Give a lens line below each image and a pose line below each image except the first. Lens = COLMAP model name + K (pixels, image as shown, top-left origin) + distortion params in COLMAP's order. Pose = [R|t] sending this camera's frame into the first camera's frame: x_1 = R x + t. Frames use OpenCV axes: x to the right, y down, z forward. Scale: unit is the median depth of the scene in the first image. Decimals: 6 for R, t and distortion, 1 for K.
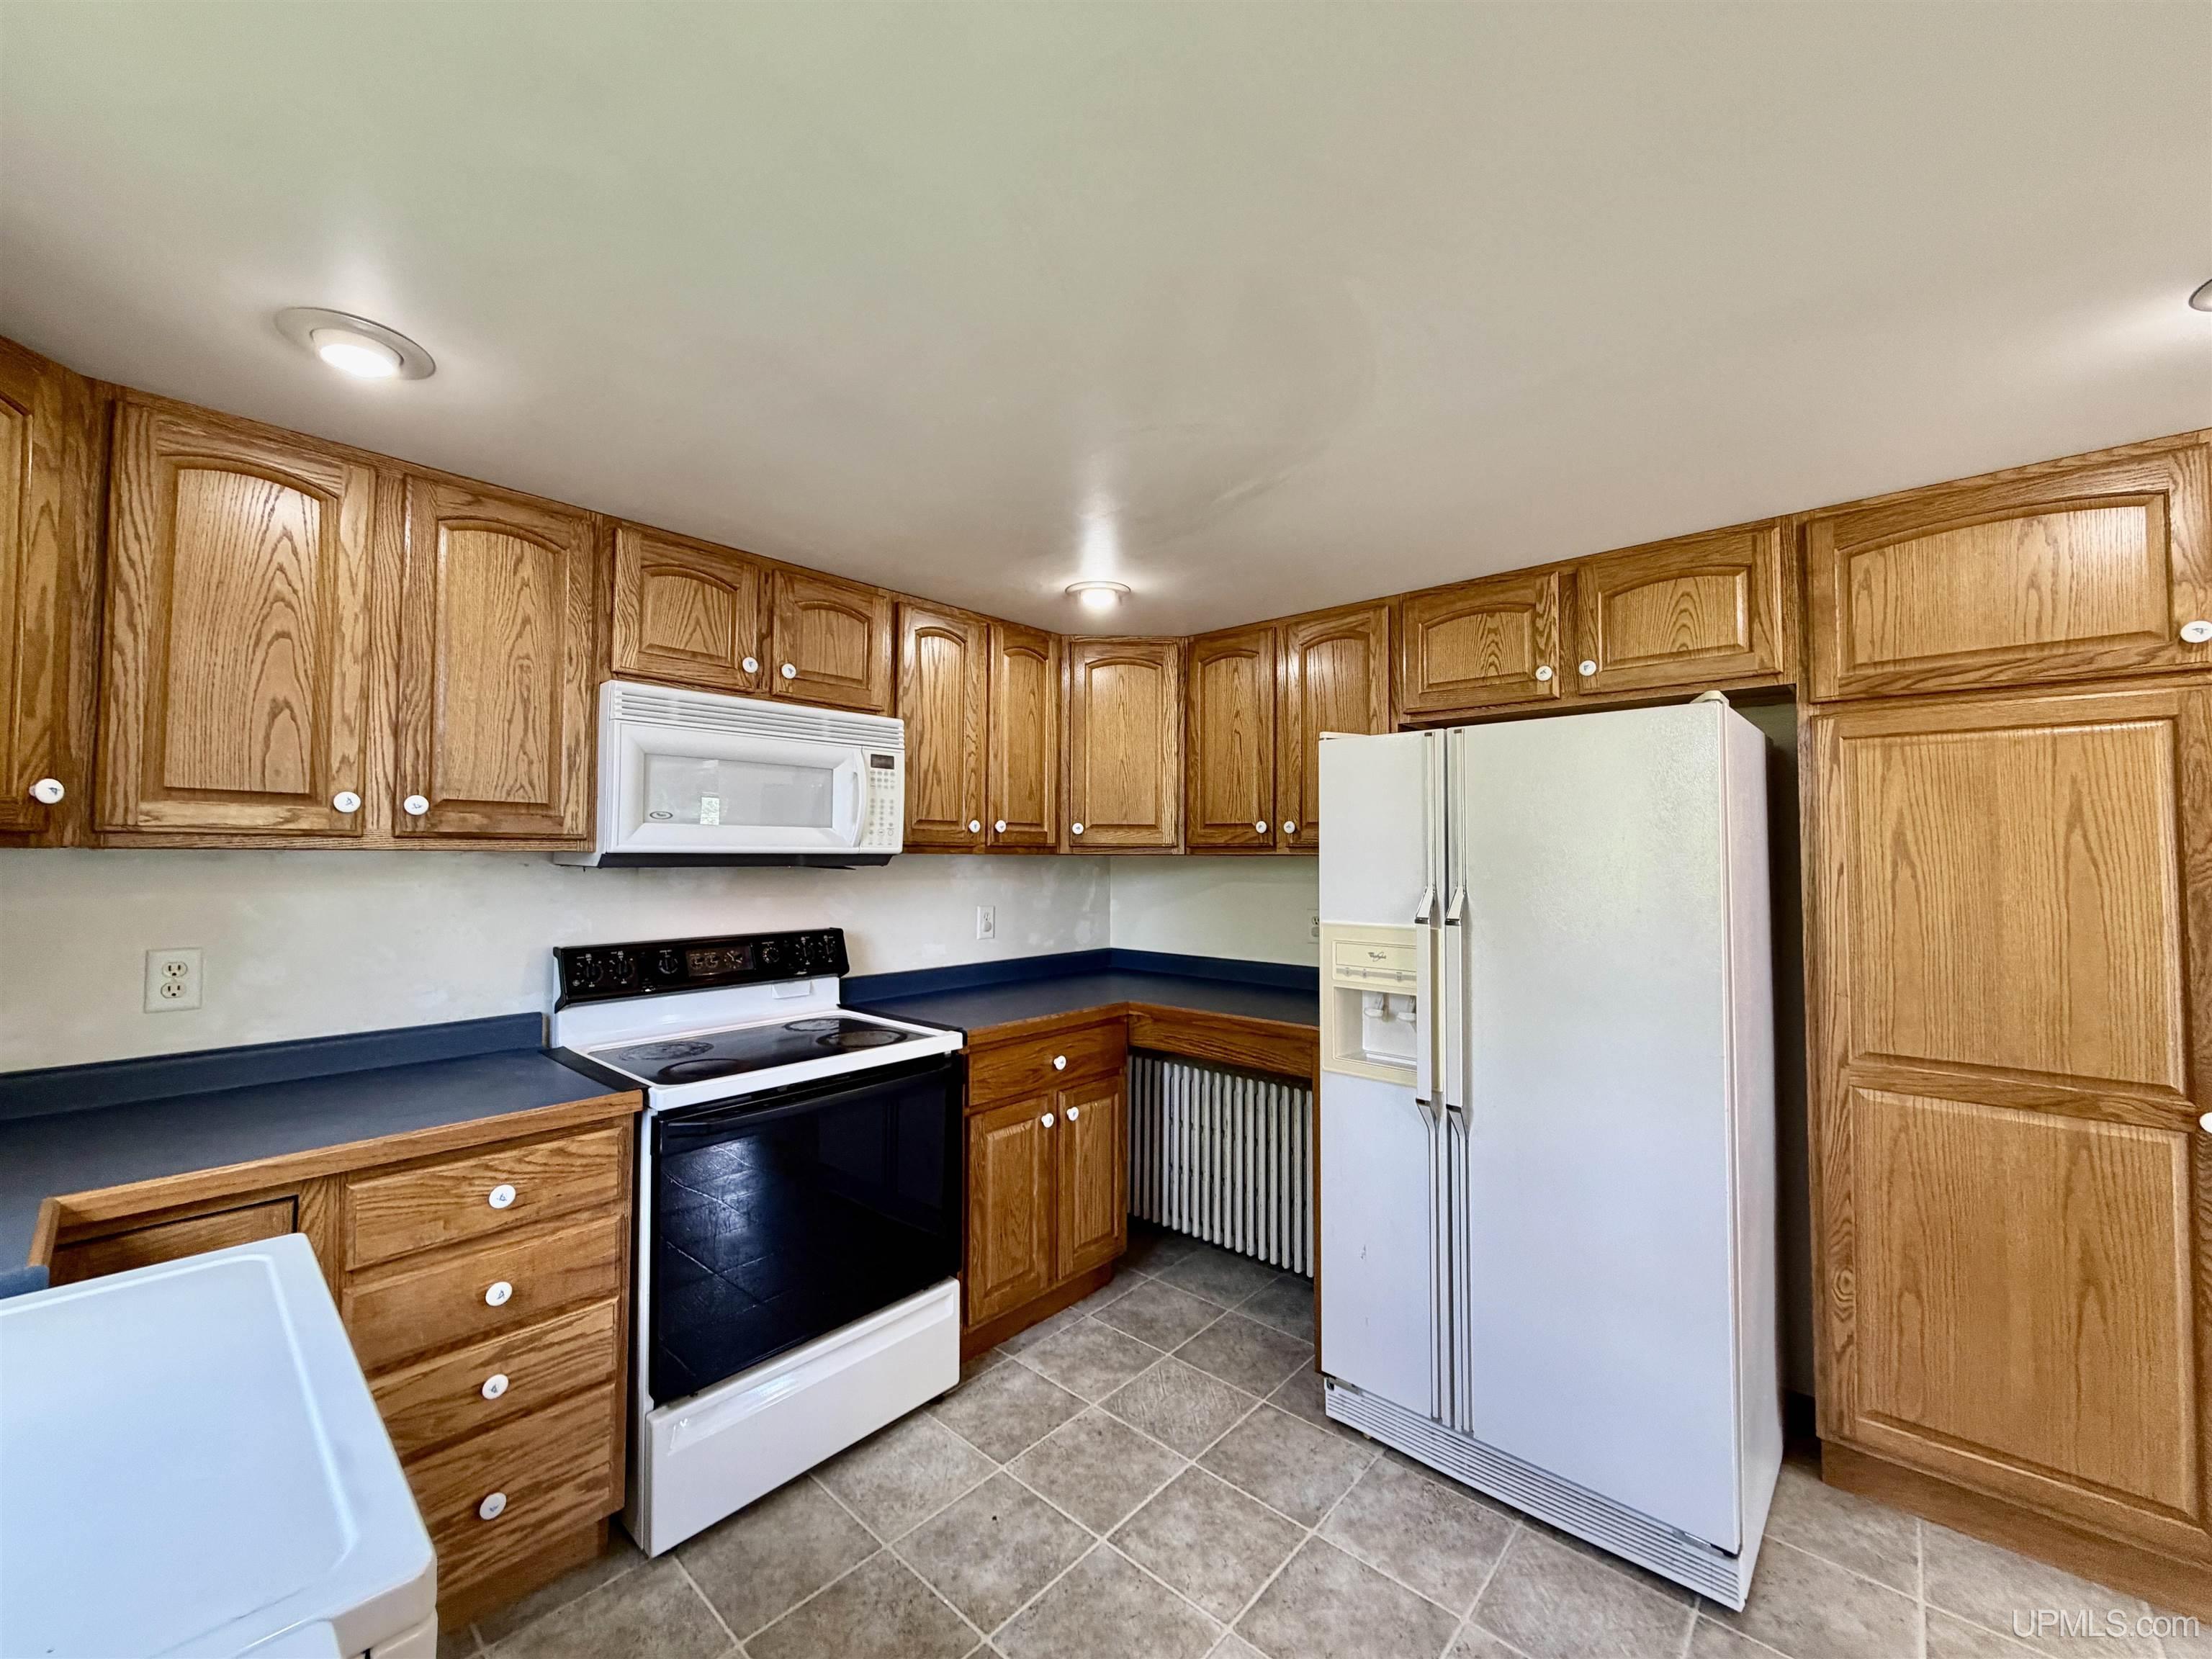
lens RADIAL K [[876.9, 0, 1096.4], [0, 876.9, 828.3], [0, 0, 1]] dist [0.001050, -0.000213]
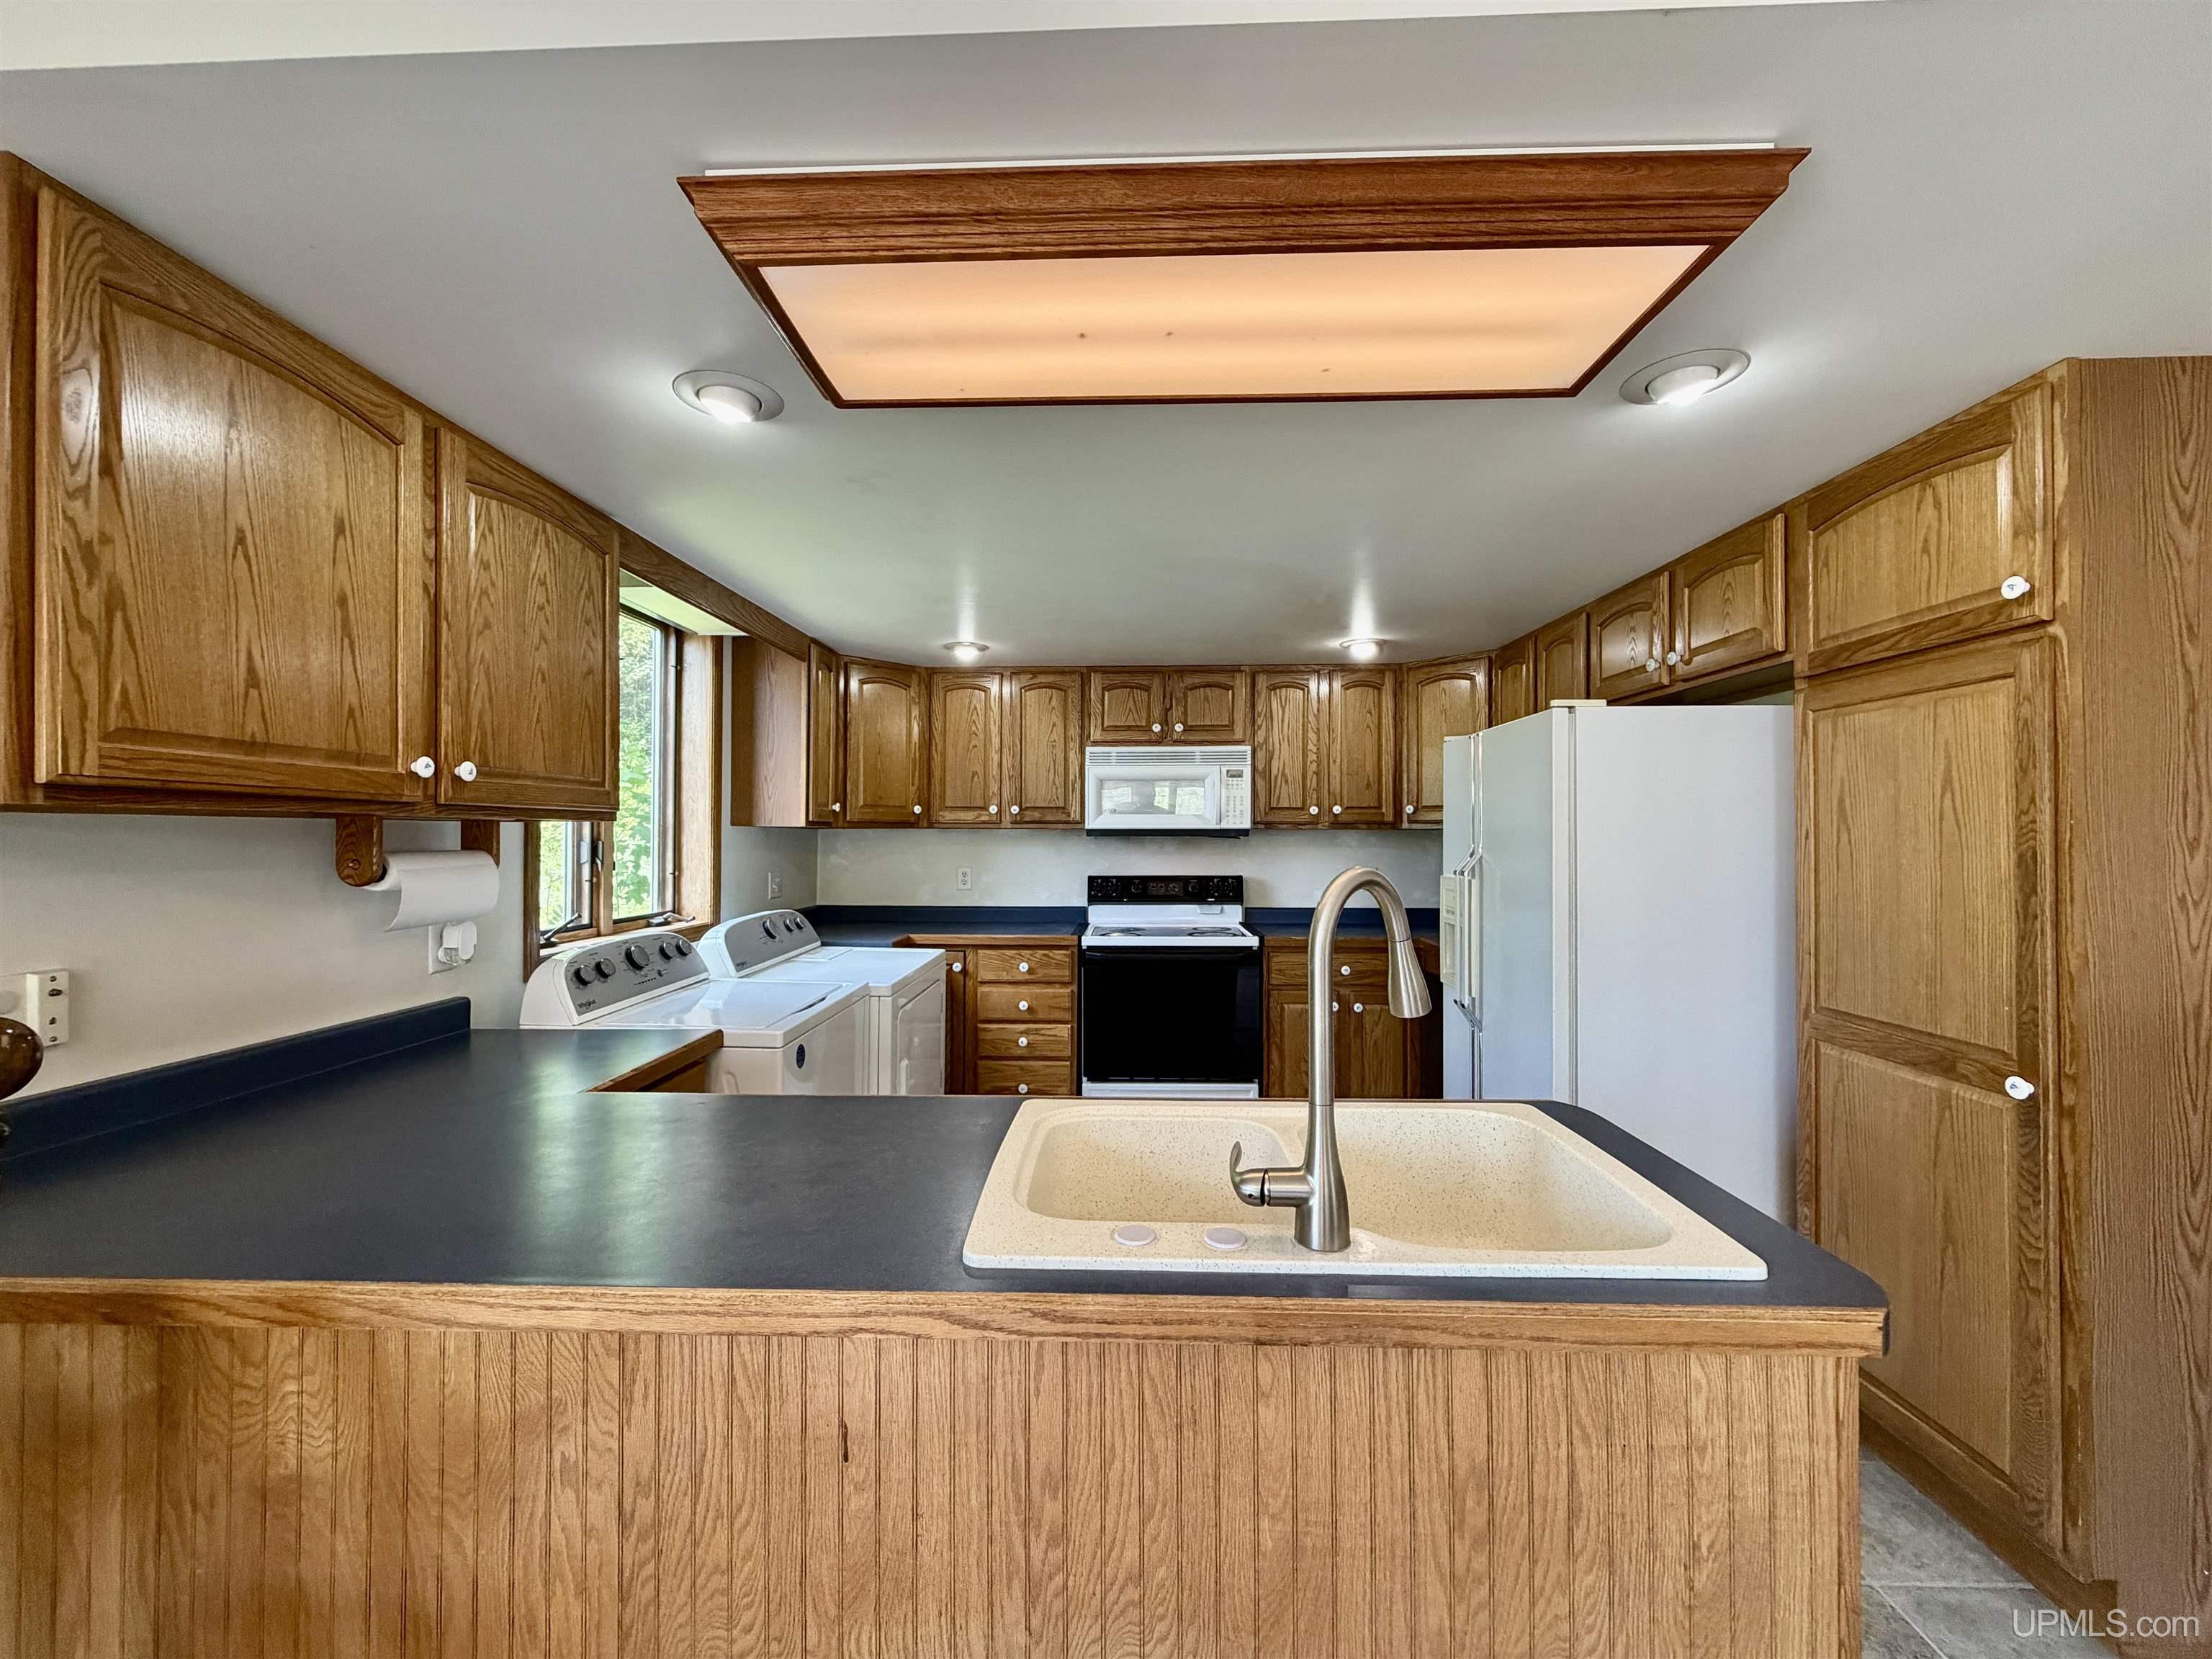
lens RADIAL K [[876.9, 0, 1095.7], [0, 876.9, 828.7], [0, 0, 1]] dist [0.001050, -0.000213]
pose [[0.639354, -0.008499, -0.768866, 1.069374], [0.024652, 0.999651, 0.009449, 0.007806], [0.768518, -0.024995, 0.639340, -0.329523]]
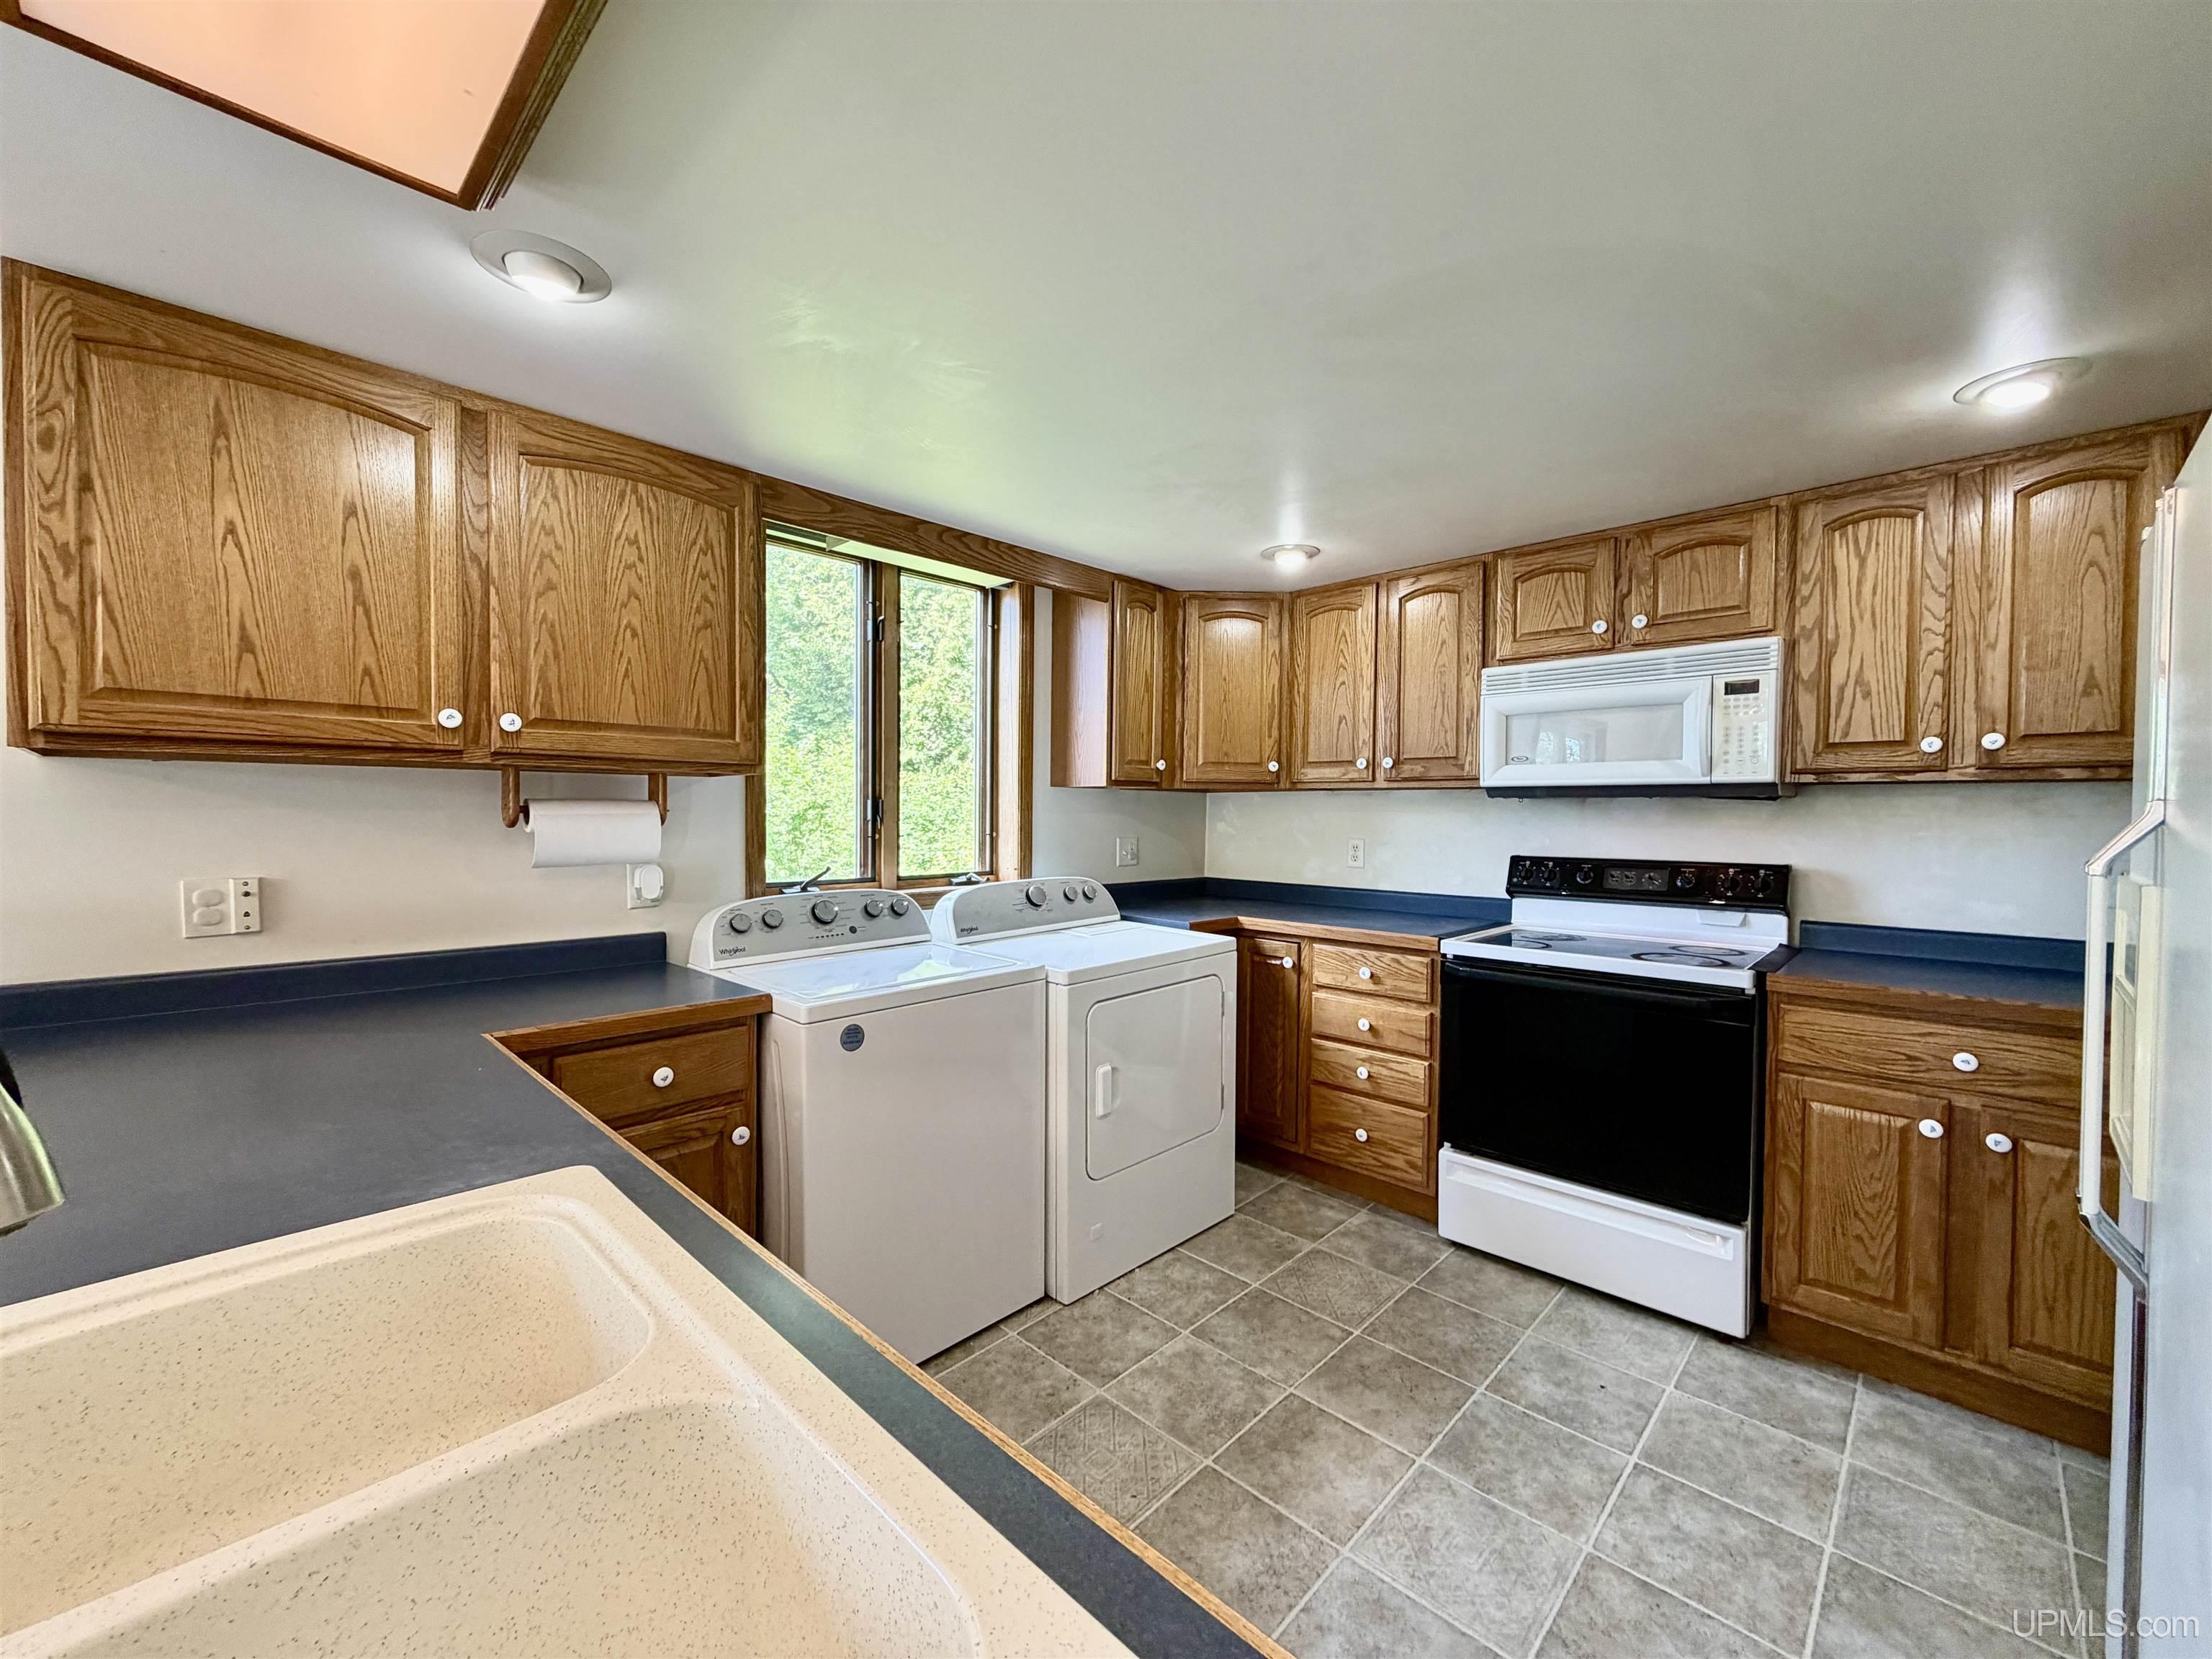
lens RADIAL K [[876.9, 0, 1099.8], [0, 876.9, 829.1], [0, 0, 1]] dist [0.001050, -0.000213]
pose [[-0.038483, 0.016754, -0.999119, 0.925924], [0.024224, 0.999581, 0.015829, 0.058611], [0.998966, -0.023594, -0.038873, 0.409570]]
